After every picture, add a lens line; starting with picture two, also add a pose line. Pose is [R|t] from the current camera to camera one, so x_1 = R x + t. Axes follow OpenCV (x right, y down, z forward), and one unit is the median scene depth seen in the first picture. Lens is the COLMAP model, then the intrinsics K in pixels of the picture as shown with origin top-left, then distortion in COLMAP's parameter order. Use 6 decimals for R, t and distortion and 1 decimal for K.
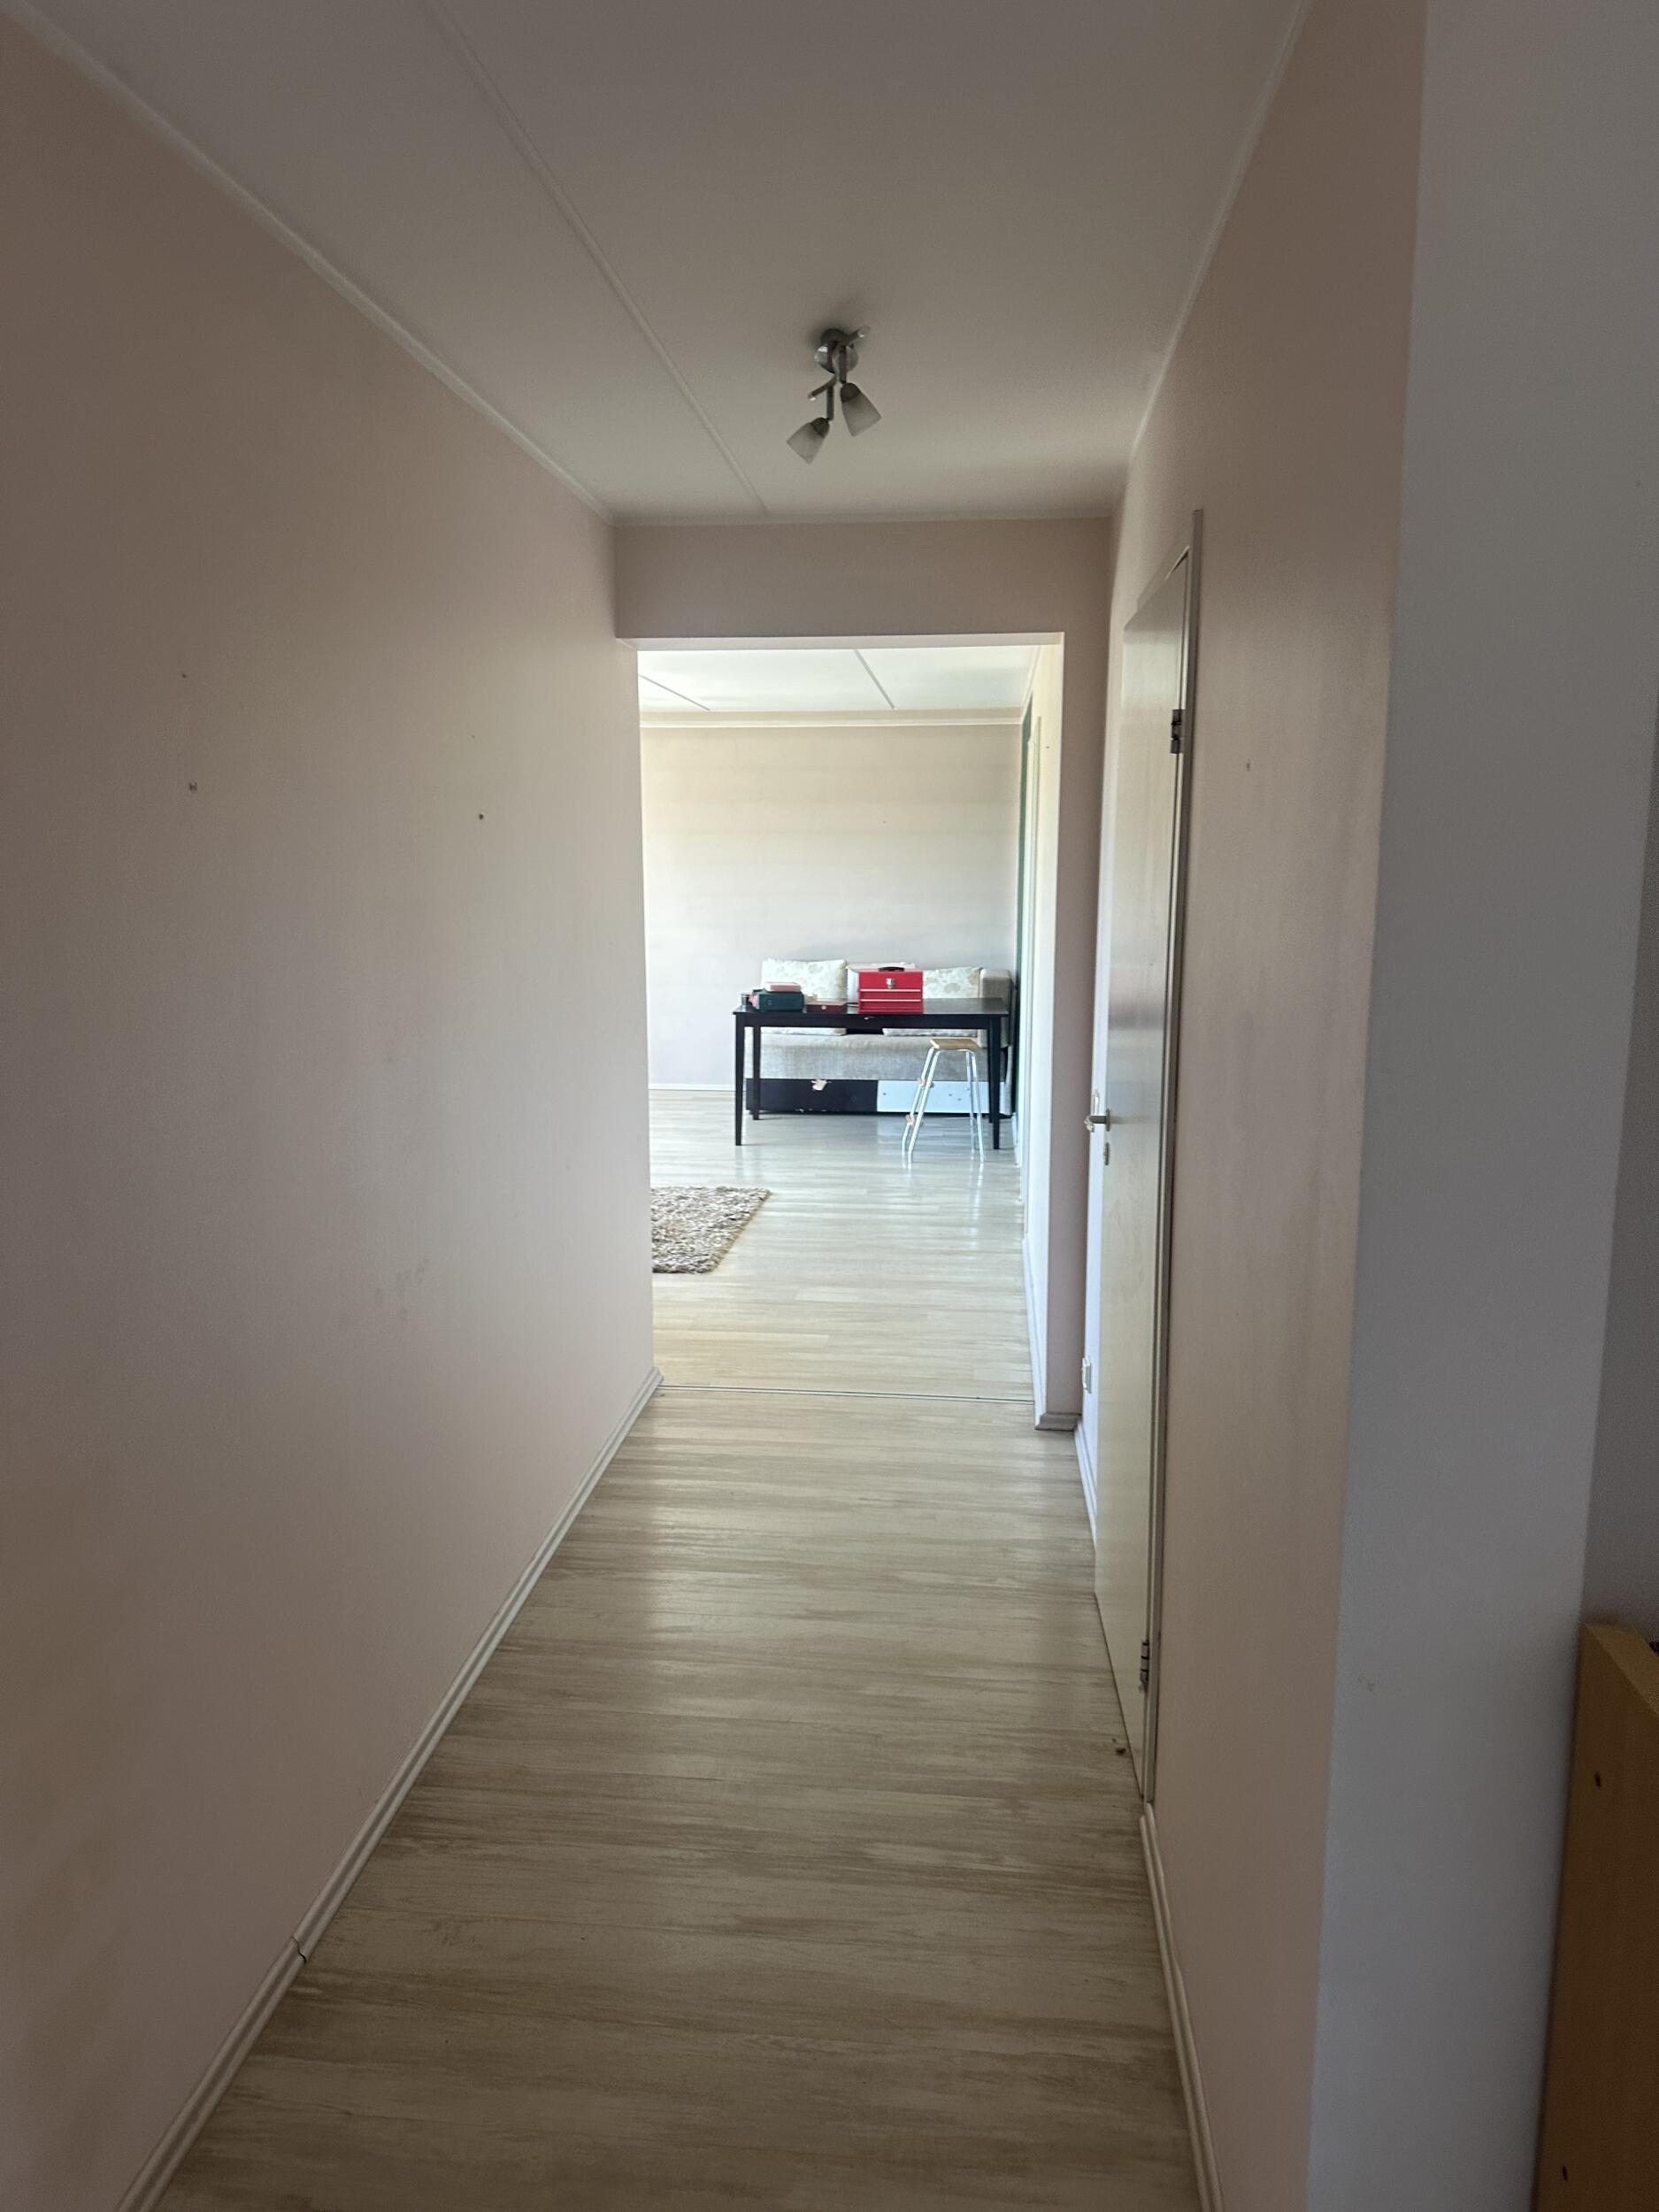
lens RADIAL K [[1554.7, 0, 829.5], [0, 1554.7, 1106.0], [0, 0, 1]] dist [0.001968, 0.000255]
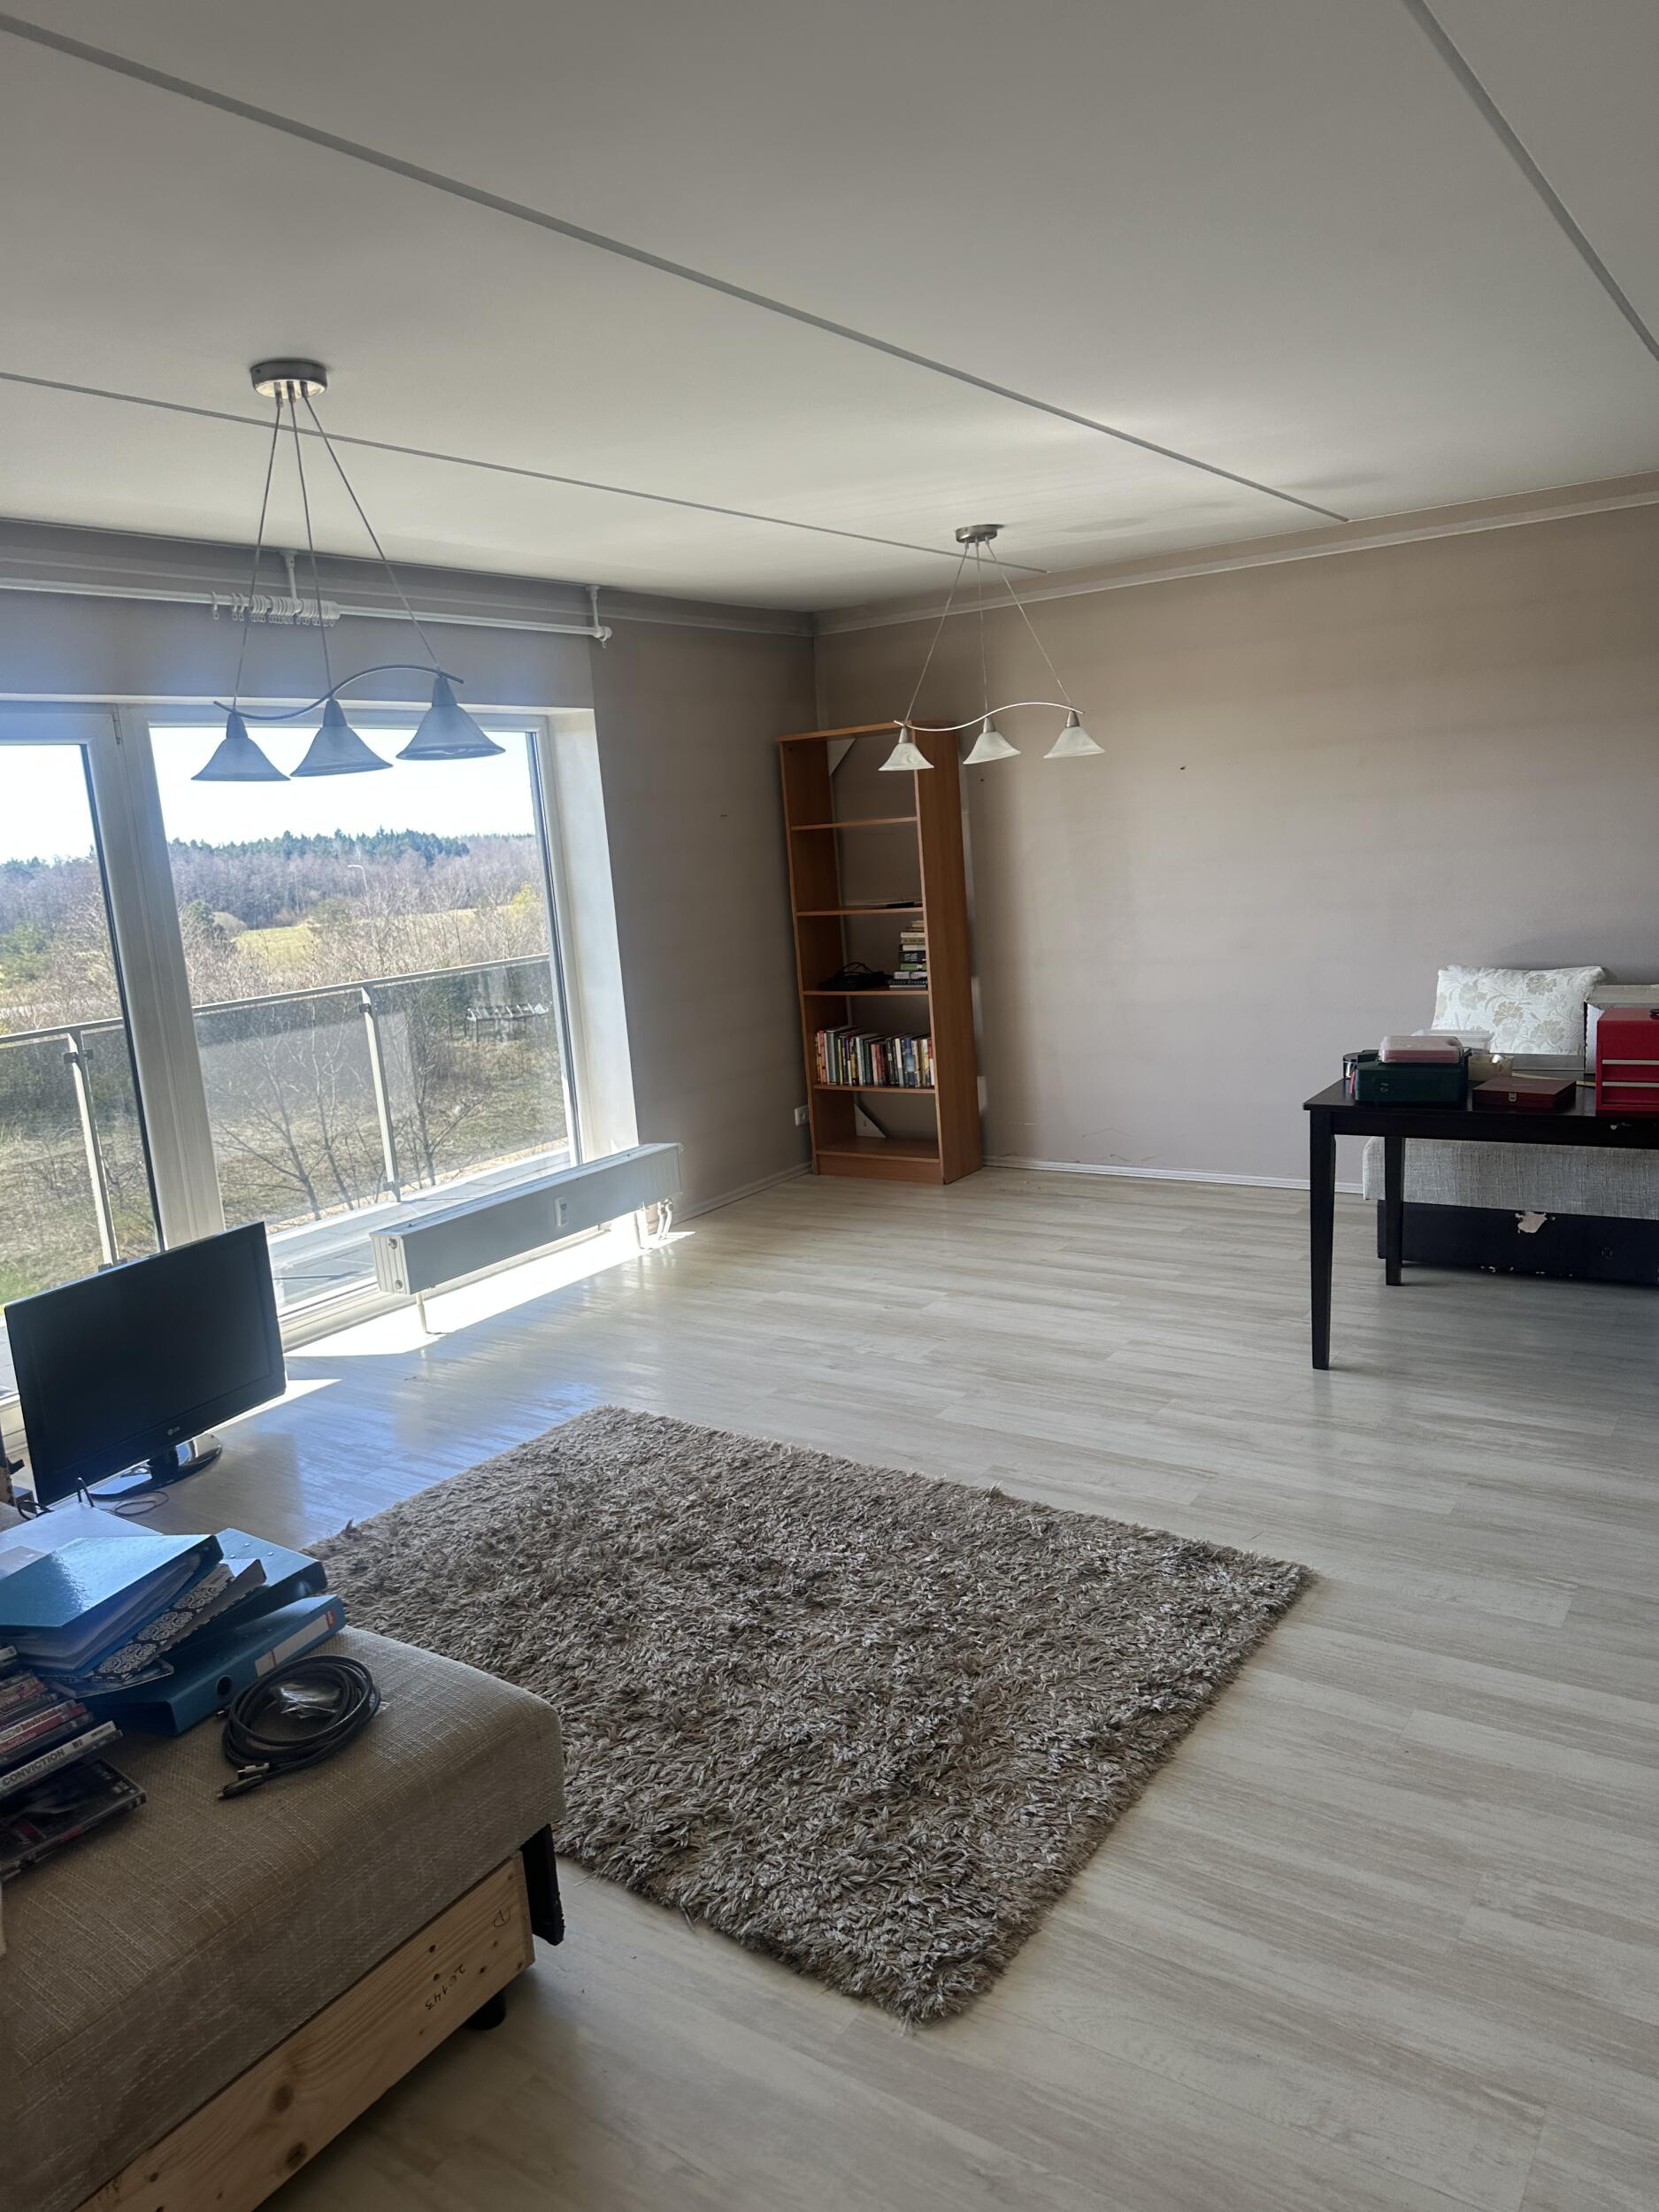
lens RADIAL K [[1554.7, 0, 829.5], [0, 1554.7, 1106.0], [0, 0, 1]] dist [0.001968, 0.000255]
pose [[0.872026, 0.021946, -0.488968, 0.041248], [-0.003749, 0.999265, 0.038163, -0.070130], [0.489446, -0.031446, 0.871467, 0.446360]]
